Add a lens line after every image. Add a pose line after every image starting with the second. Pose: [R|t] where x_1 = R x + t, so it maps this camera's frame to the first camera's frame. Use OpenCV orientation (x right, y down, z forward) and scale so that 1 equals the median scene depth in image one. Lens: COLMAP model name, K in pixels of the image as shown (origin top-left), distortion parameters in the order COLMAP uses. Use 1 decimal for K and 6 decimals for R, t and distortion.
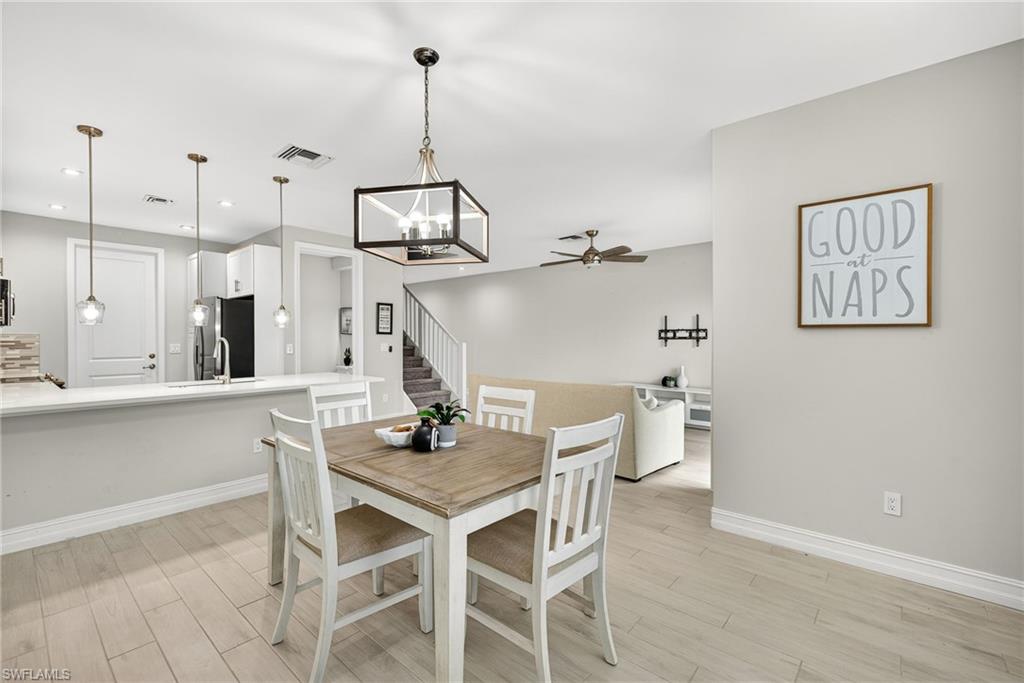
lens RADIAL K [[451.4, 0, 512.0], [0, 451.4, 341.5], [0, 0, 1]] dist [0.033253, -0.000002]
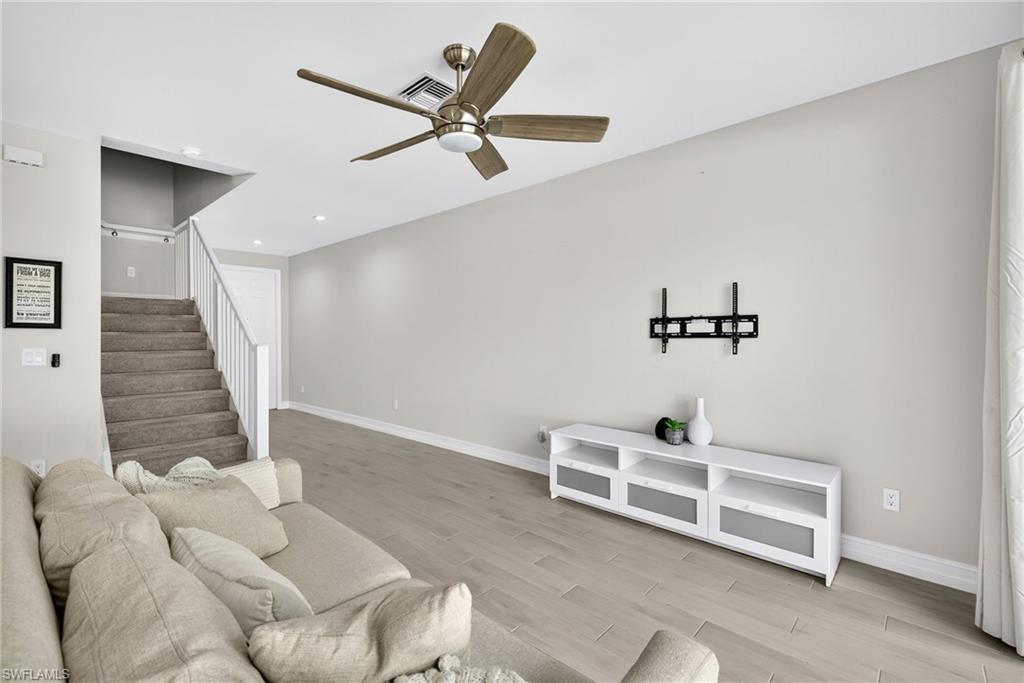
lens RADIAL K [[452.1, 0, 500.2], [0, 452.1, 341.5], [0, 0, 1]] dist [-0.002662, 0.000094]
pose [[0.999542, -0.001429, -0.030238, 0.190273], [0.001545, 0.999992, 0.003803, -0.003532], [0.030232, -0.003848, 0.999535, 0.545954]]
